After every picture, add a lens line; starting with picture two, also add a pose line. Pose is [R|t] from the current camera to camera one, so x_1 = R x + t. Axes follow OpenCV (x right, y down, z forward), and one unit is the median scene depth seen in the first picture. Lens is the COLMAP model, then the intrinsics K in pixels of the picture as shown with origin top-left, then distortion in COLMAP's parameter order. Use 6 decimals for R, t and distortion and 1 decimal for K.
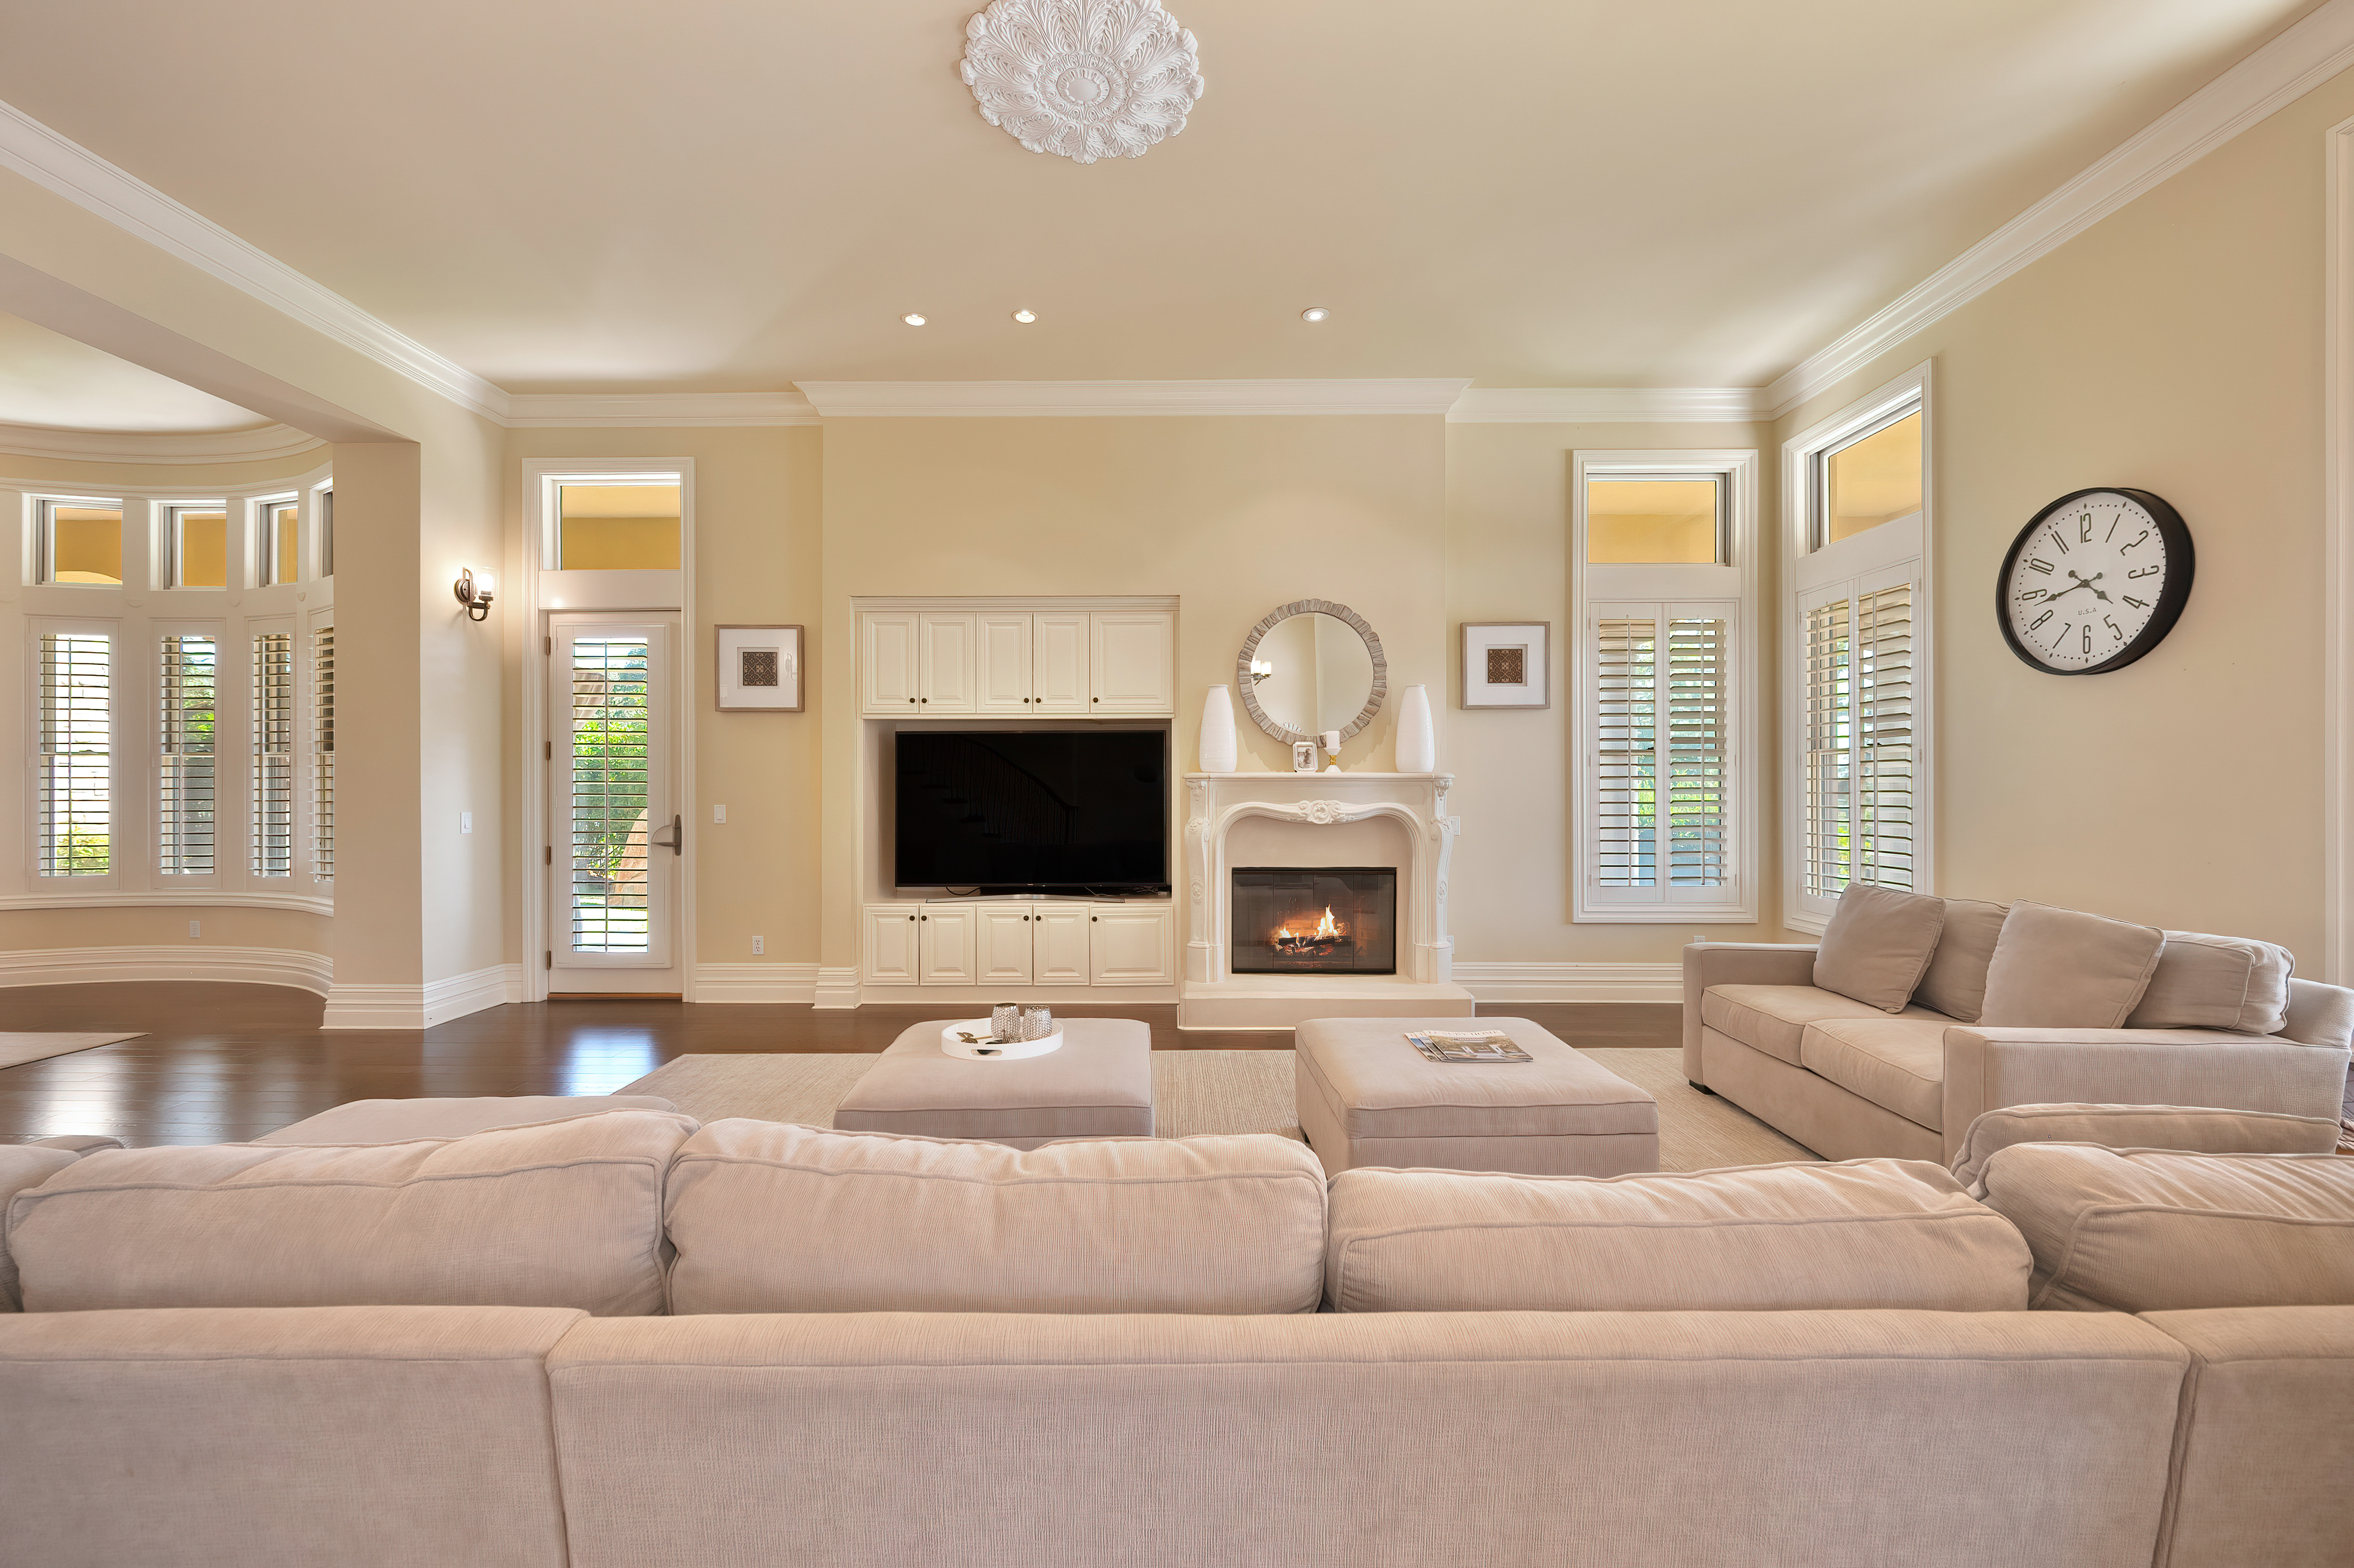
lens RADIAL K [[930.4, 0, 1177.0], [0, 930.4, 784.0], [0, 0, 1]] dist [-0.002458, 0.000420]
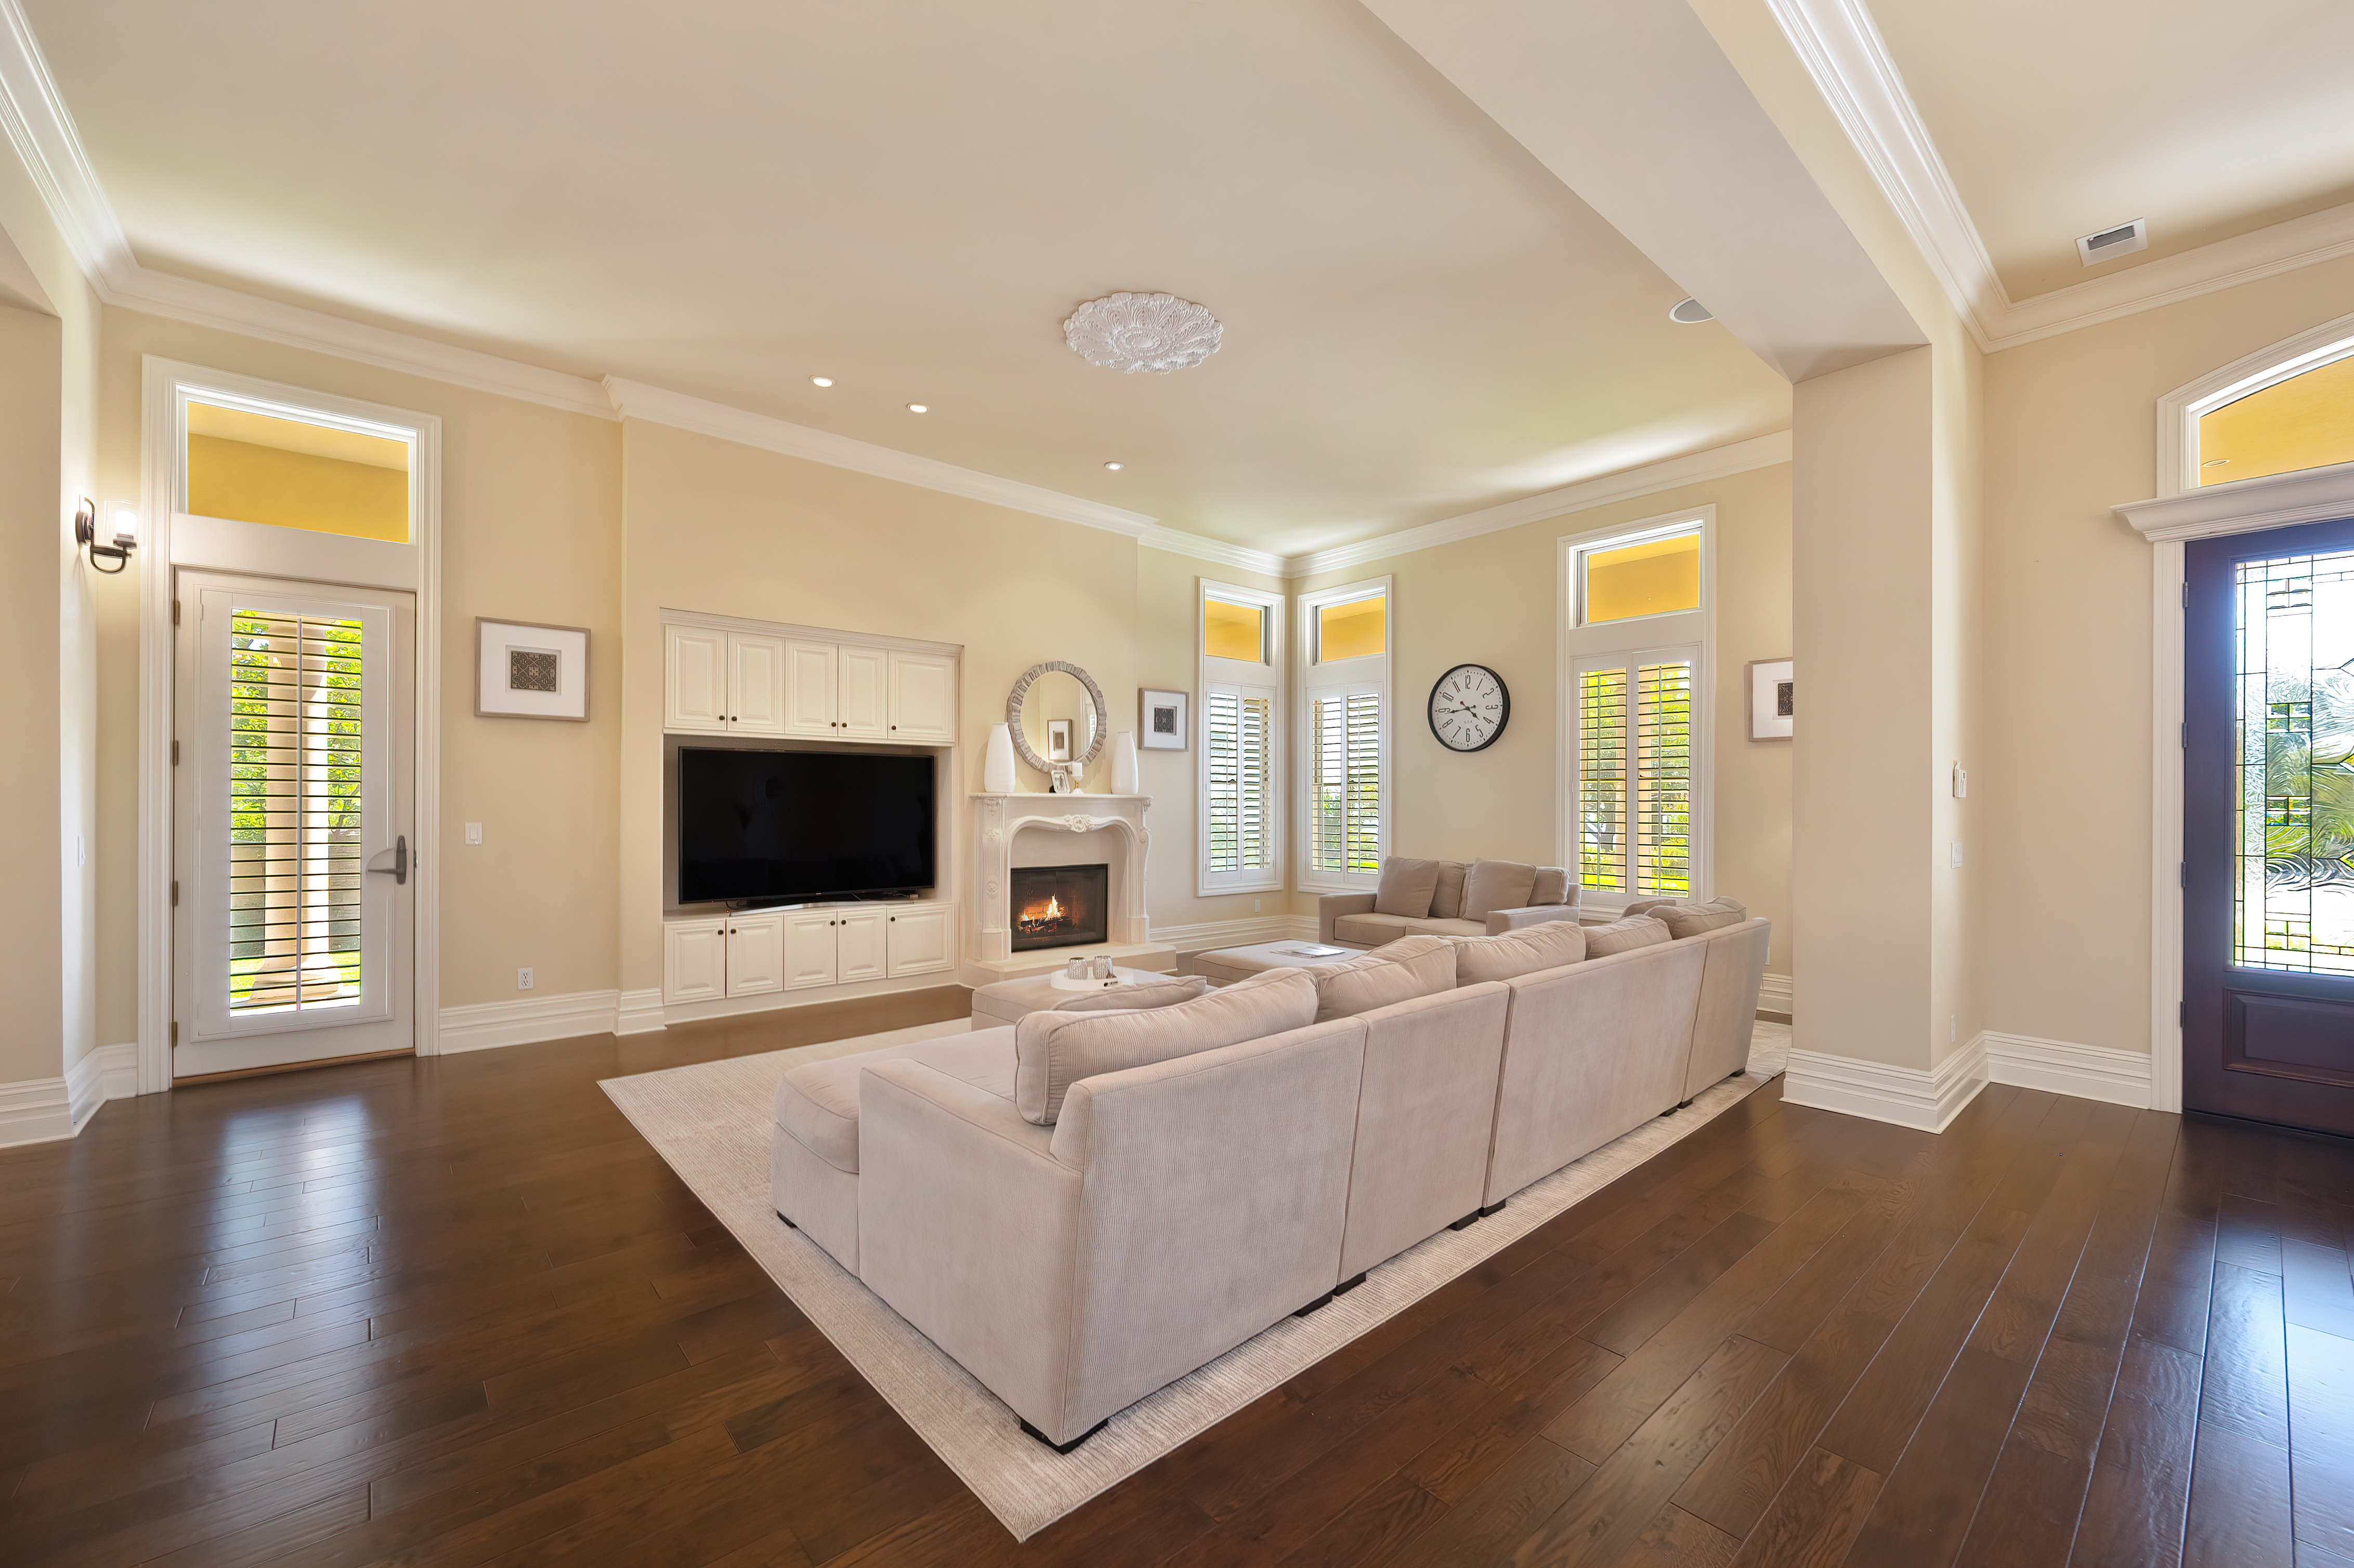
lens RADIAL K [[930.4, 0, 1177.0], [0, 930.4, 784.0], [0, 0, 1]] dist [-0.002458, 0.000420]
pose [[0.752221, 0.017003, 0.658691, -0.584912], [-0.006328, 0.999807, -0.018582, -0.001952], [-0.658880, 0.009809, 0.752184, -0.092981]]
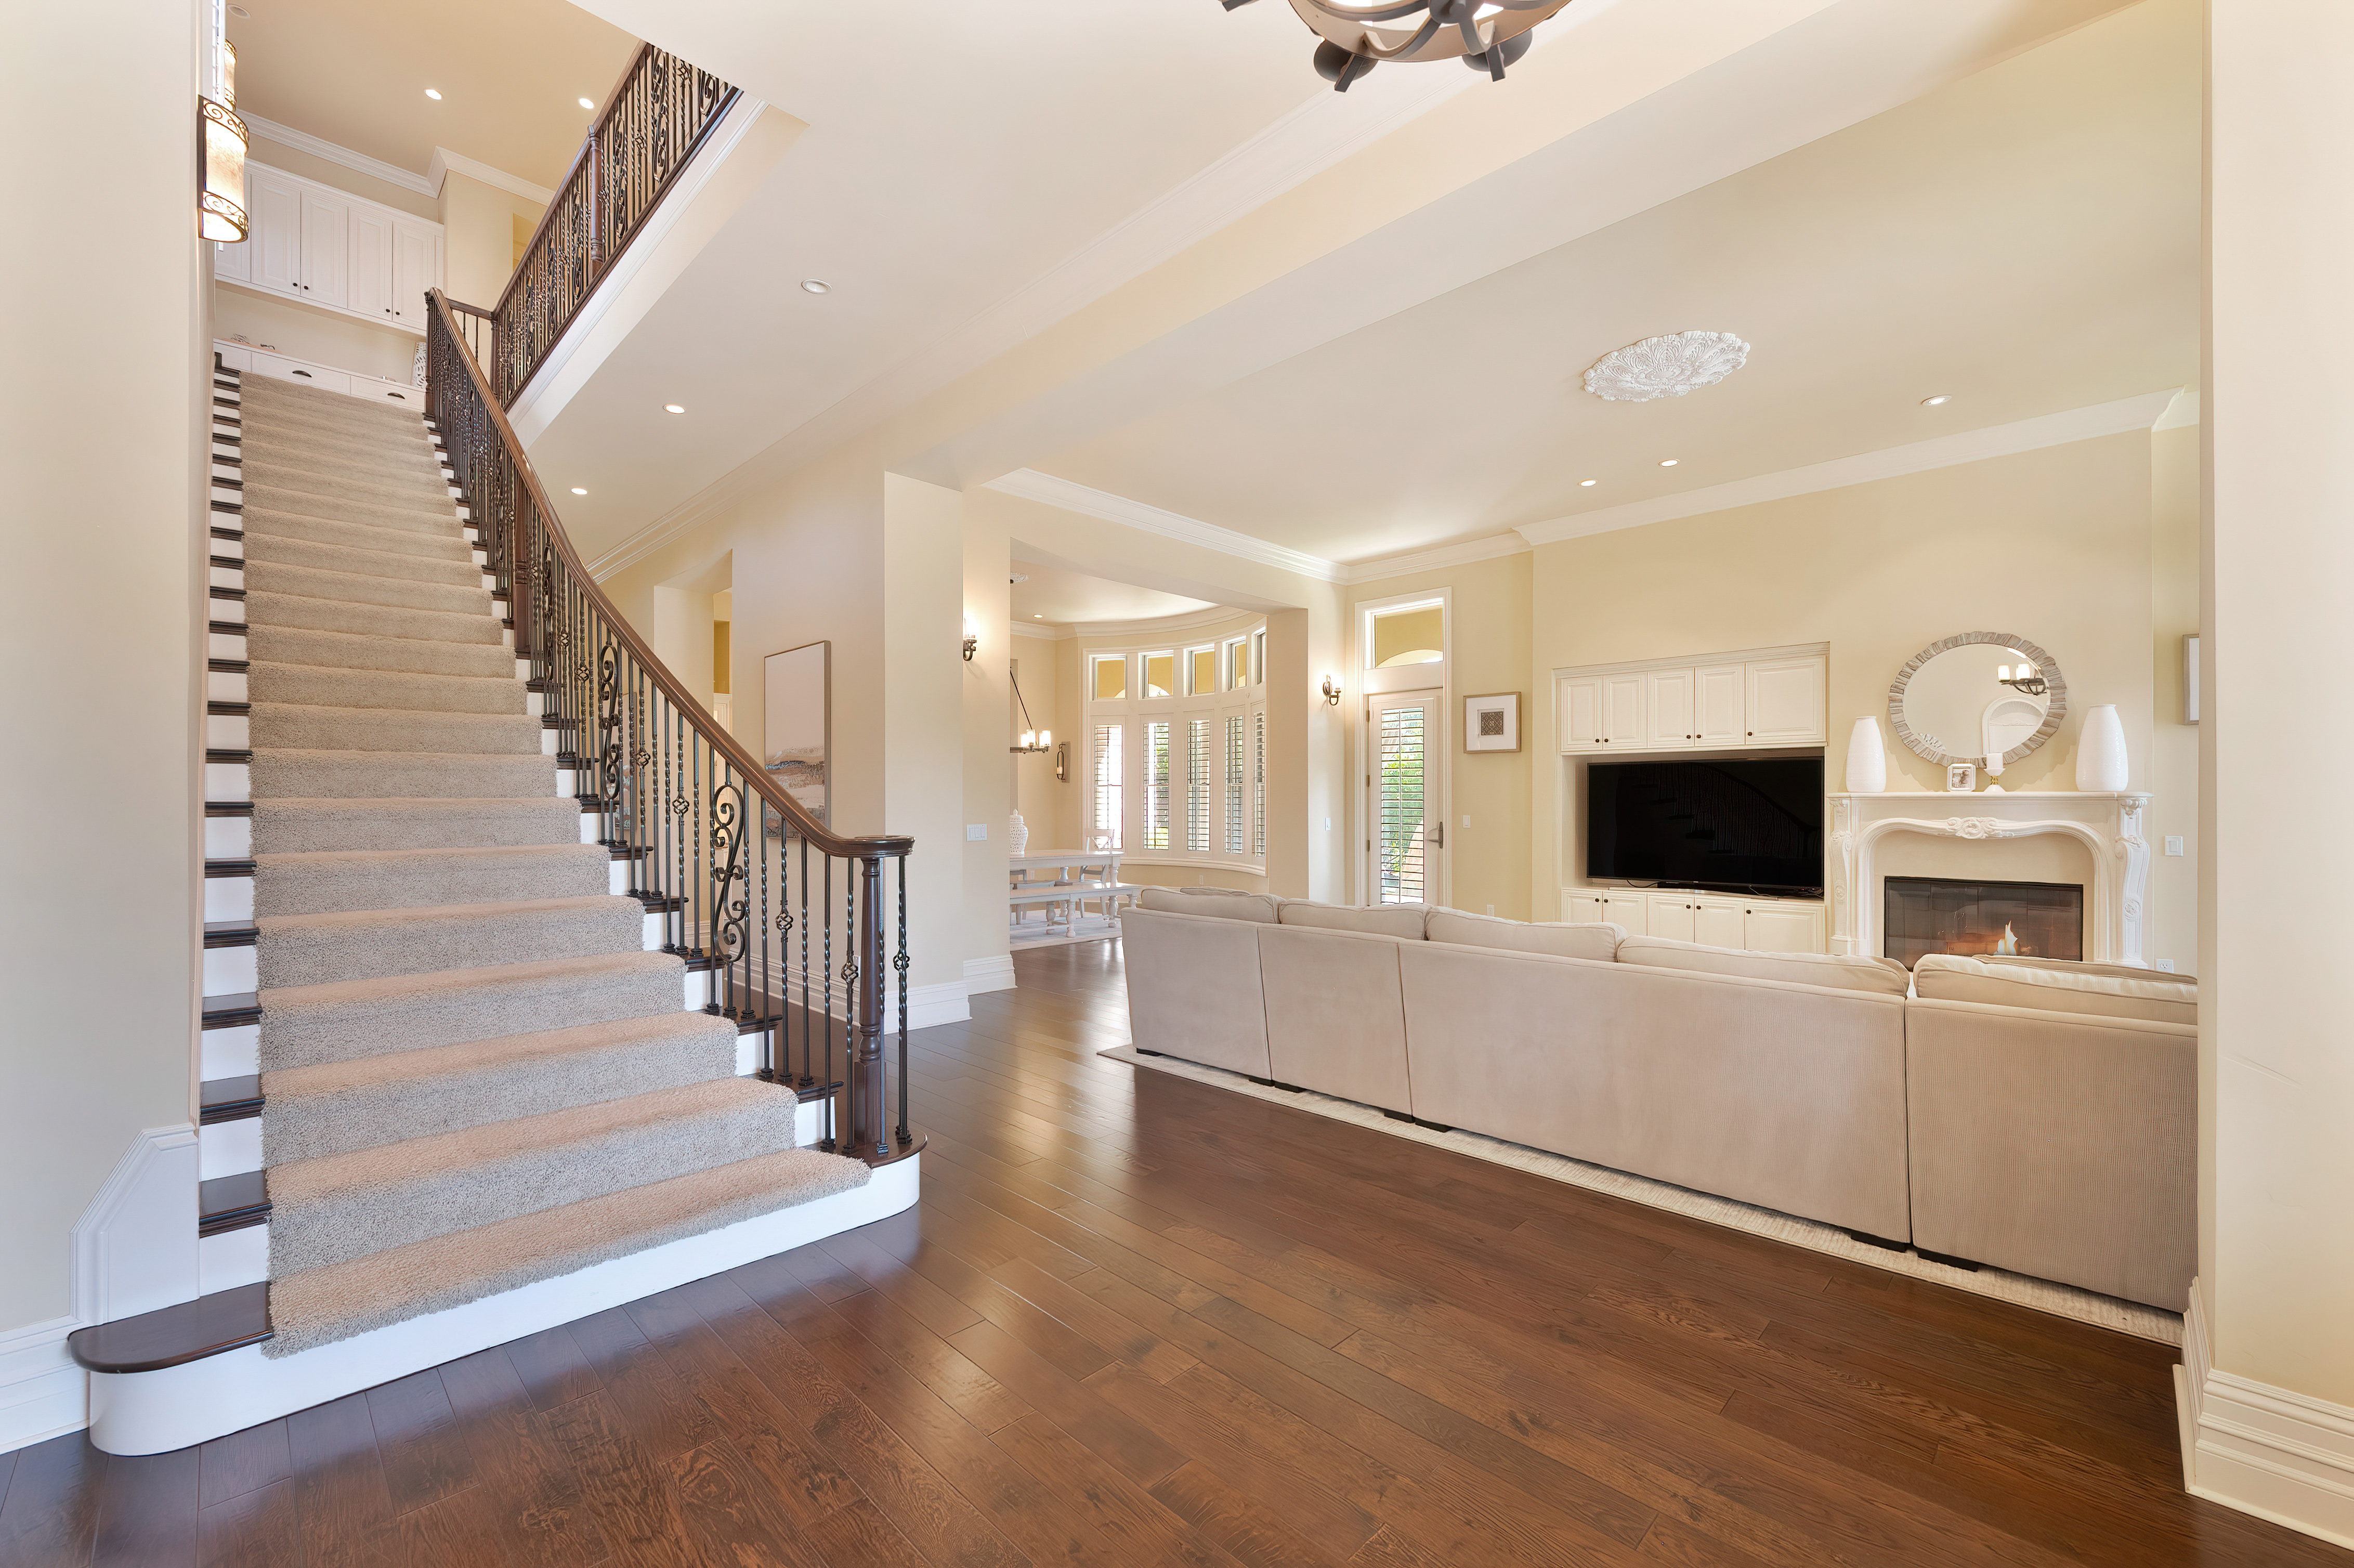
lens RADIAL K [[952.1, 0, 1173.6], [0, 952.1, 802.9], [0, 0, 1]] dist [-0.001015, -0.000207]
pose [[0.713261, 0.002400, -0.700894, 0.253969], [-0.000129, 0.999995, 0.003293, -0.003025], [0.700898, -0.002259, 0.713258, -0.438146]]
